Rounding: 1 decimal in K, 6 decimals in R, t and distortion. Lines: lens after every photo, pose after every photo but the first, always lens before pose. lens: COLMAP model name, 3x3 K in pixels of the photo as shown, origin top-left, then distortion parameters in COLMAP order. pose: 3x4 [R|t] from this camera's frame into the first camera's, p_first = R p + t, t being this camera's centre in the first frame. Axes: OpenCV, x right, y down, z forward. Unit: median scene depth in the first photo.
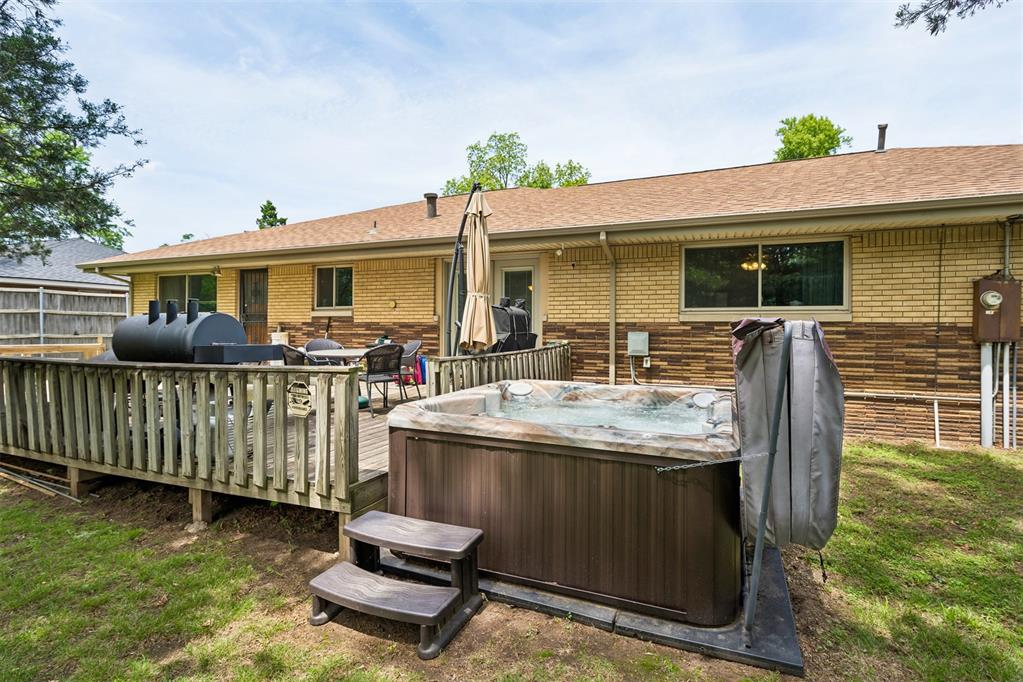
lens RADIAL K [[496.0, 0, 513.4], [0, 496.0, 320.4], [0, 0, 1]] dist [-0.041368, -0.000072]
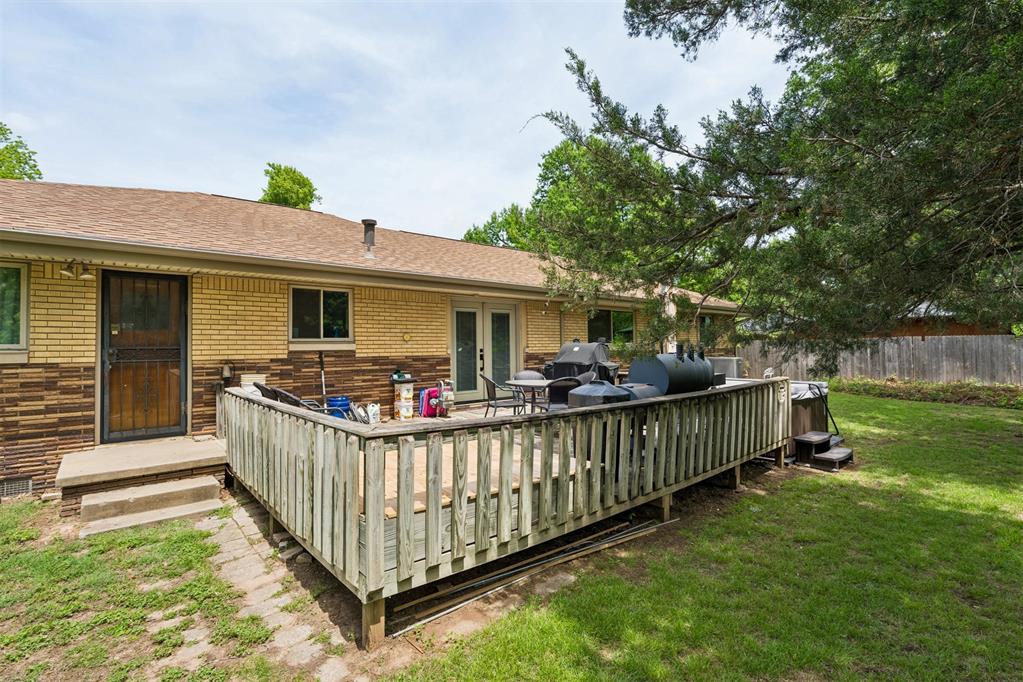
lens RADIAL K [[471.2, 0, 515.3], [0, 471.2, 337.3], [0, 0, 1]] dist [-0.002306, 0.000233]
pose [[0.453734, 0.013915, 0.891029, -0.922045], [0.009298, 0.999750, -0.020347, -0.011308], [-0.891089, 0.017517, 0.453491, 0.374789]]
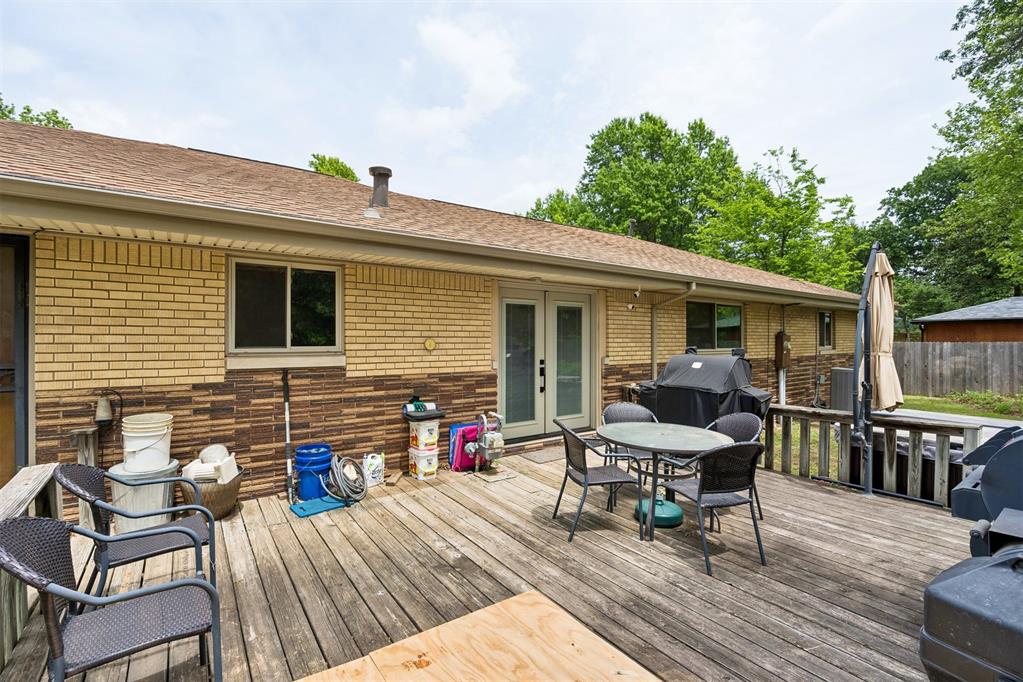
lens RADIAL K [[464.3, 0, 511.5], [0, 464.3, 341.0], [0, 0, 1]] dist [-0.001391, 0.000088]
pose [[0.533348, -0.002001, 0.845893, -0.644793], [-0.004121, 0.999979, 0.004964, -0.038165], [-0.845886, -0.006134, 0.533329, 0.578866]]
